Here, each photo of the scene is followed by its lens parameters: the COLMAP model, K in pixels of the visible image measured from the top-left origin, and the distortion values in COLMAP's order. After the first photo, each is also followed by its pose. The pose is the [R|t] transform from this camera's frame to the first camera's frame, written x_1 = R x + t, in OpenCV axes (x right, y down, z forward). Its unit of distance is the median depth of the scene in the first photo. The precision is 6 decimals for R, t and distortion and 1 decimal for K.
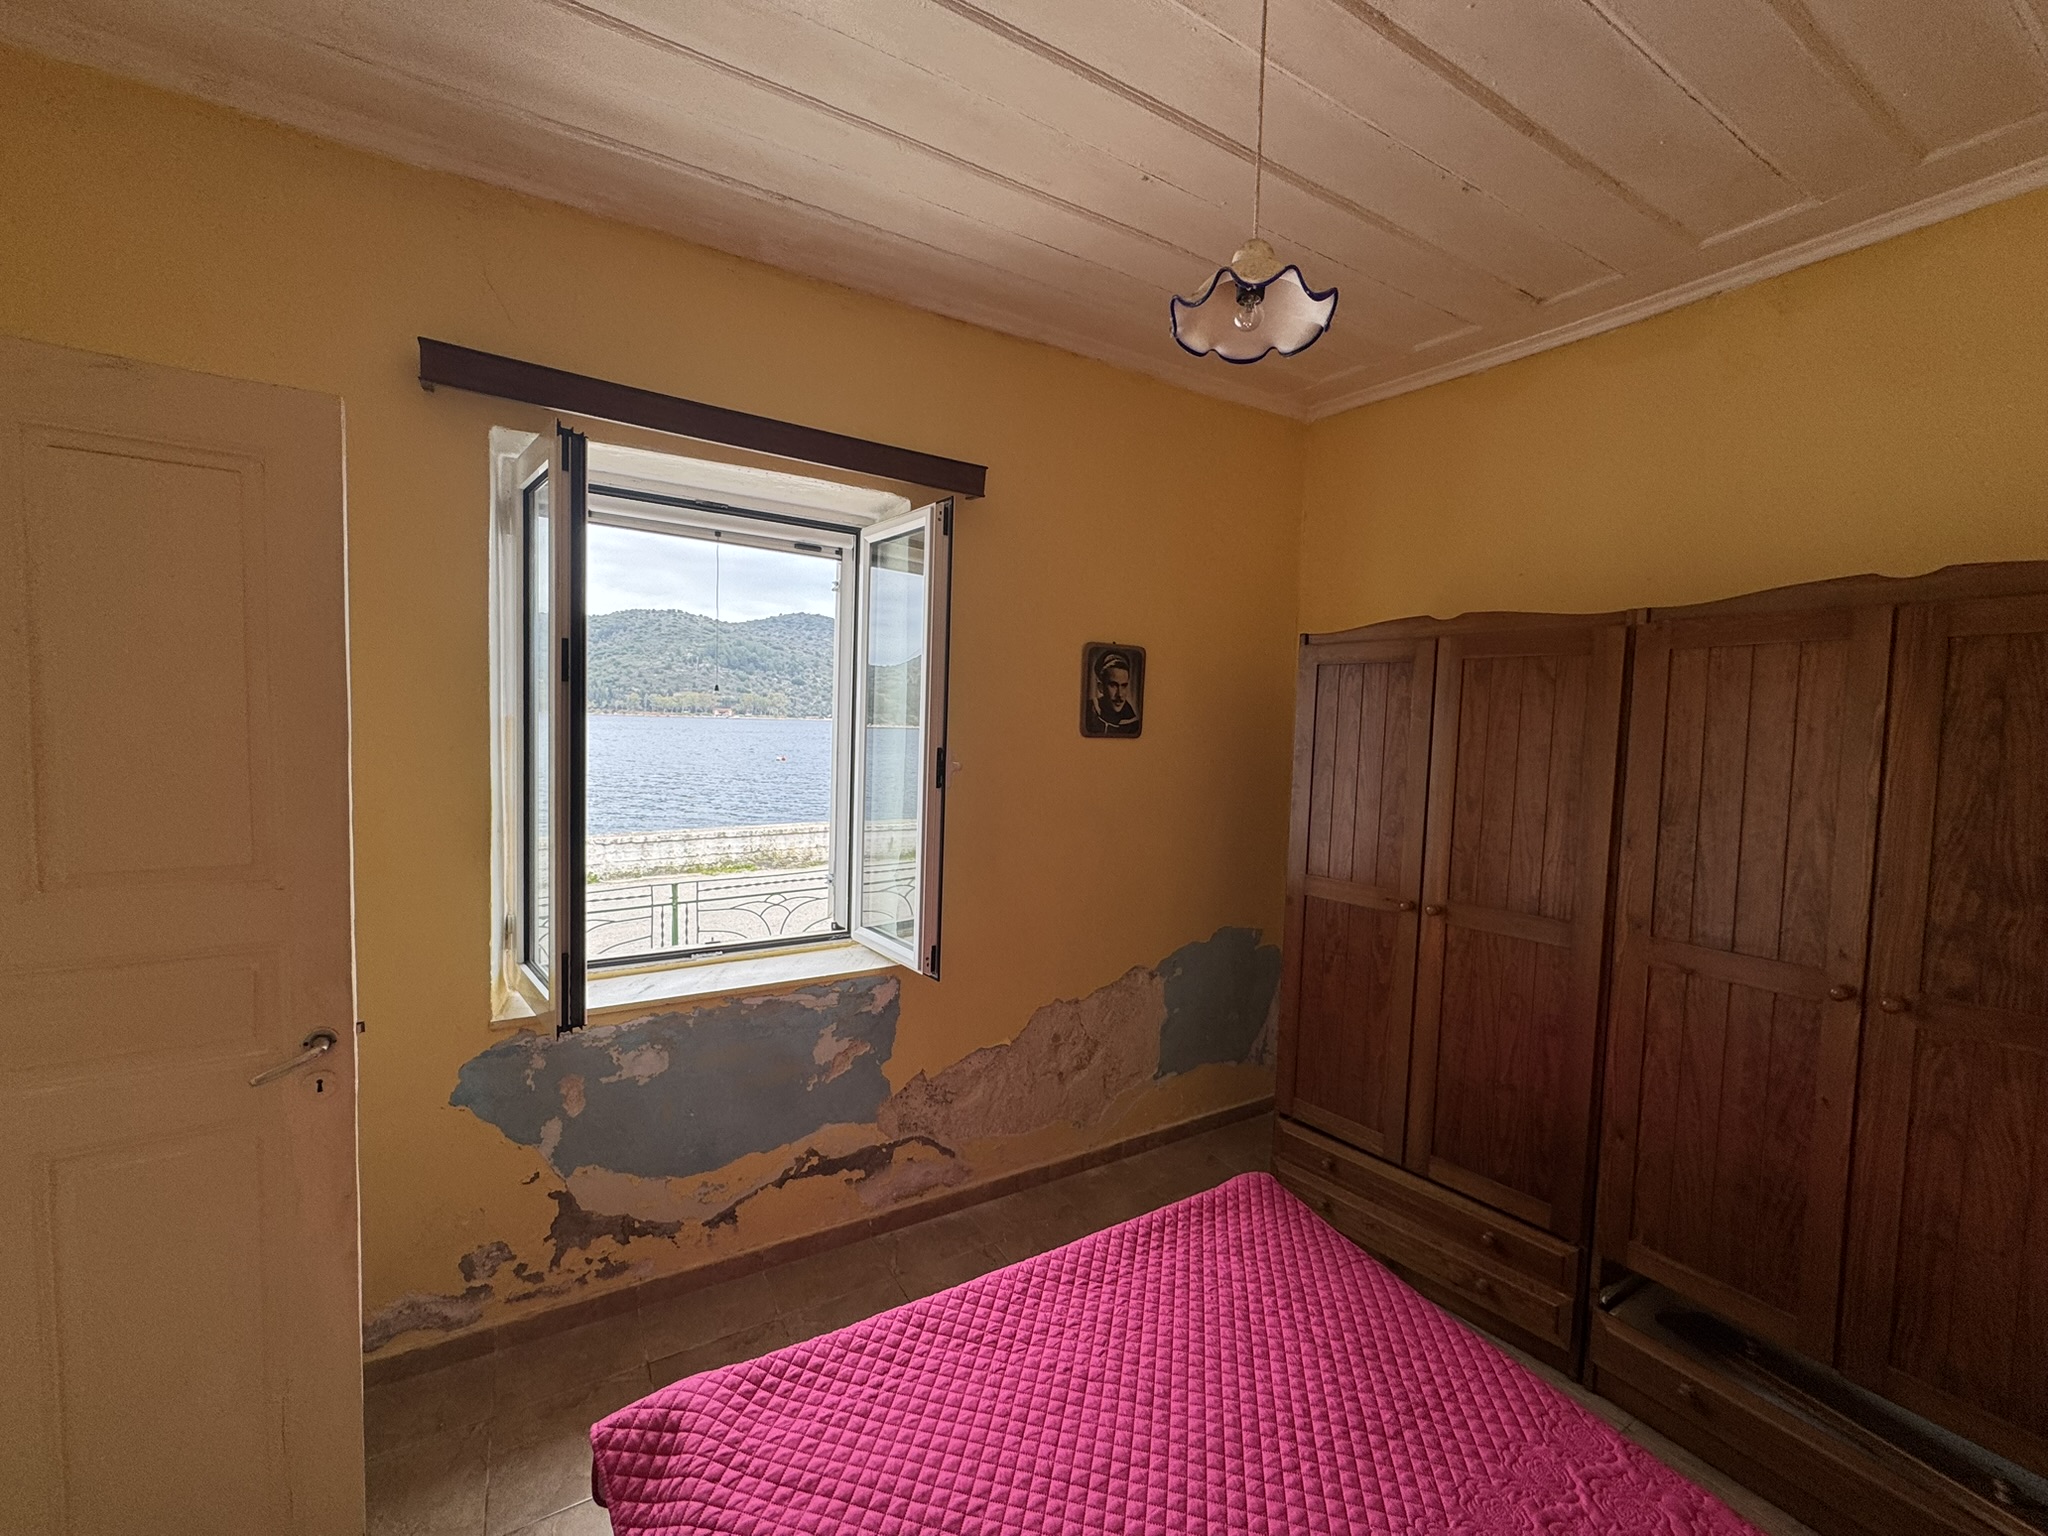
lens RADIAL K [[819.8, 0, 1024.0], [0, 819.8, 768.0], [0, 0, 1]] dist [-0.001343, -0.000235]
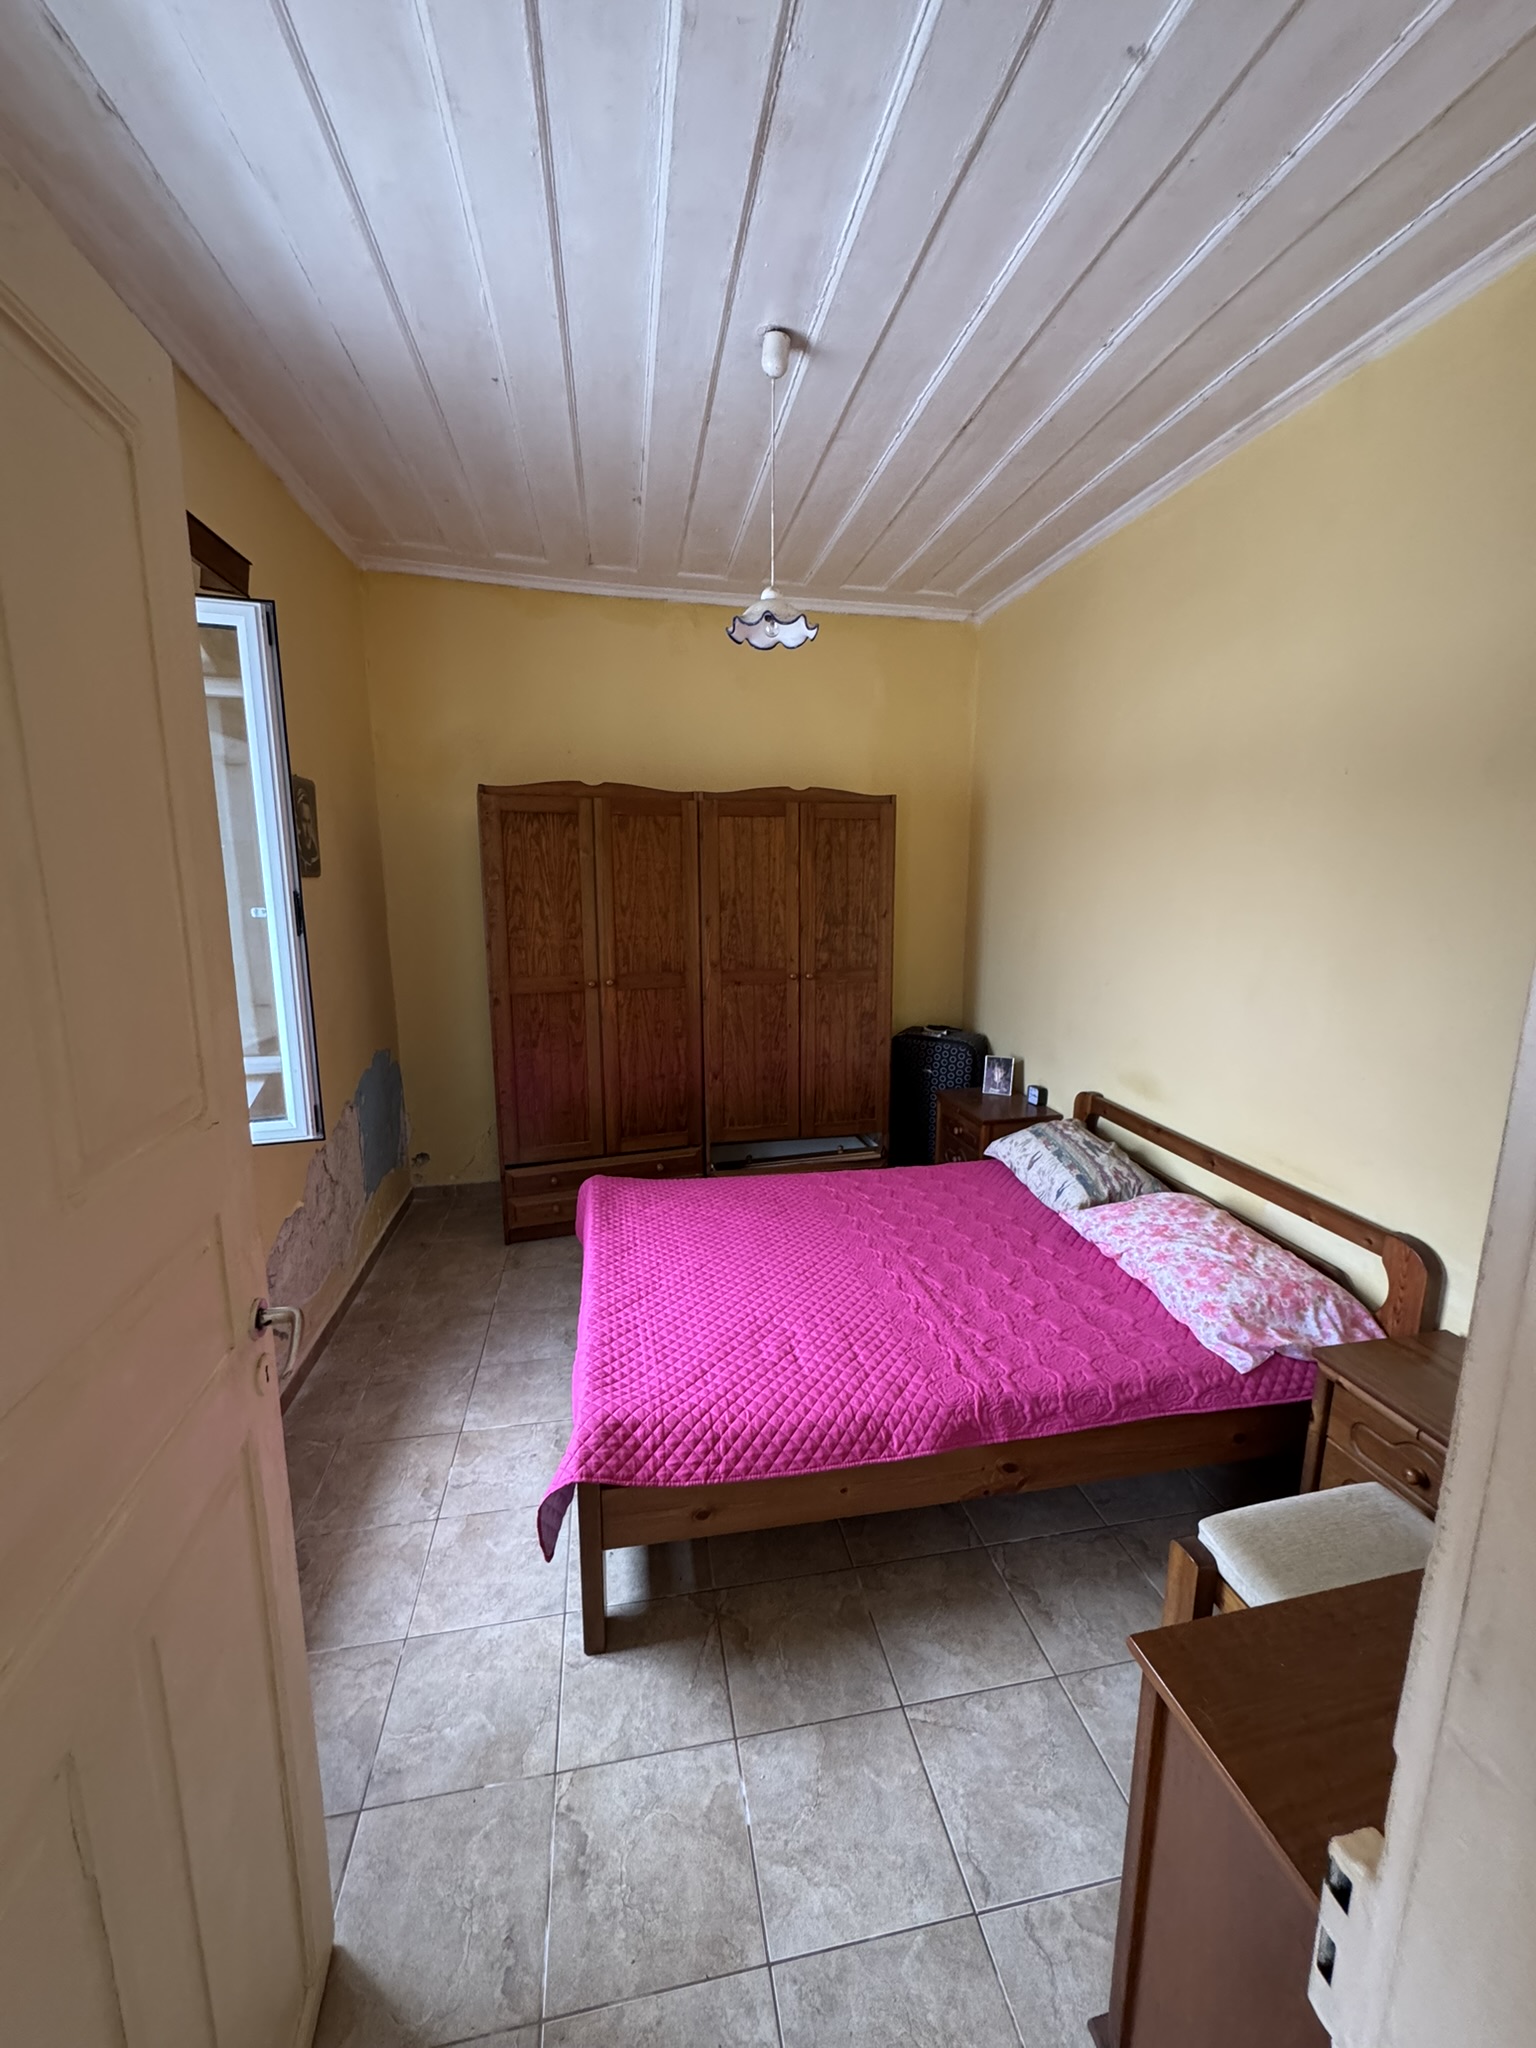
lens RADIAL K [[819.8, 0, 768.0], [0, 819.8, 1024.0], [0, 0, 1]] dist [-0.001343, -0.000235]
pose [[0.338531, -0.198296, 0.919824, -0.874757], [0.061411, 0.980114, 0.188692, -0.021755], [-0.938949, -0.007391, 0.343977, 0.214863]]
